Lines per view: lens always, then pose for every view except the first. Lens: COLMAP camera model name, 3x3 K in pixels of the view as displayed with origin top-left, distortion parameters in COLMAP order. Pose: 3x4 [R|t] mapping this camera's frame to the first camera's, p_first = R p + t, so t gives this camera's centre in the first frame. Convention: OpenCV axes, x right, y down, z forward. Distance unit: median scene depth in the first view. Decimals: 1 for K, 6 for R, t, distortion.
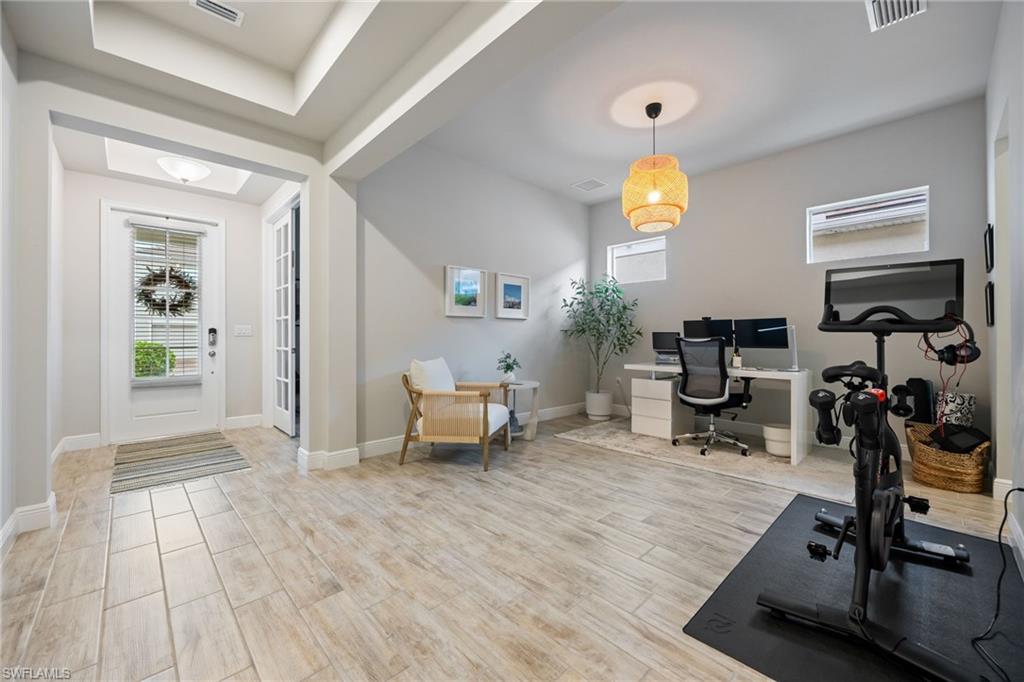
lens RADIAL K [[405.0, 0, 503.3], [0, 405.0, 335.2], [0, 0, 1]] dist [0.008277, 0.000145]
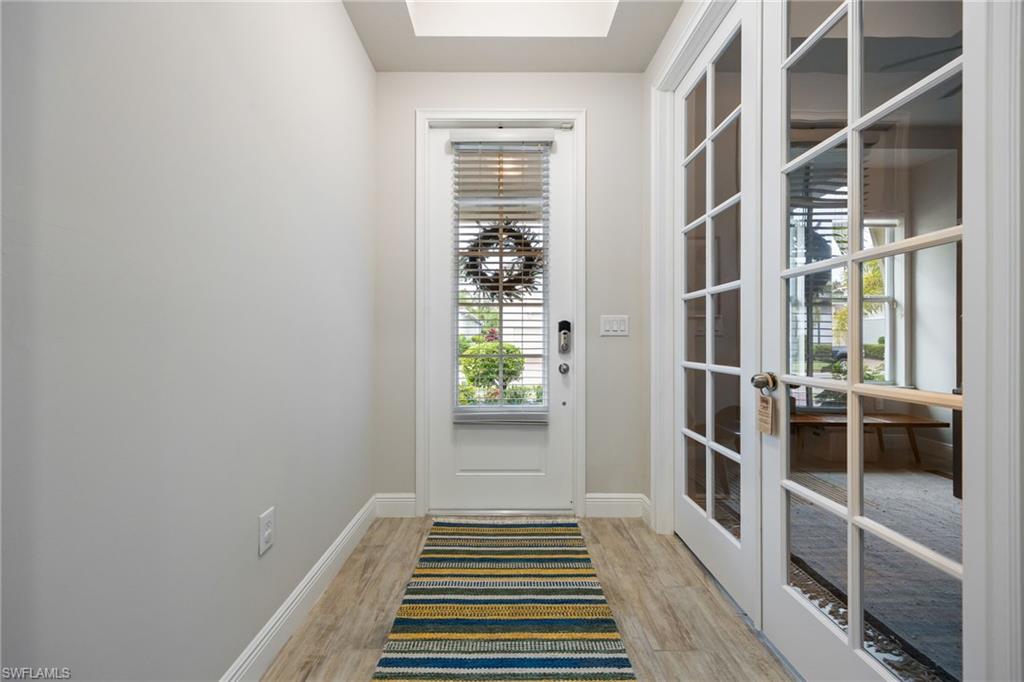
lens RADIAL K [[405.0, 0, 511.0], [0, 405.0, 336.9], [0, 0, 1]] dist [0.008277, 0.000145]
pose [[0.730321, 0.005709, -0.683080, -0.414599], [-0.000235, 0.999967, 0.008107, 0.000534], [0.683104, -0.005760, 0.730298, 0.579625]]
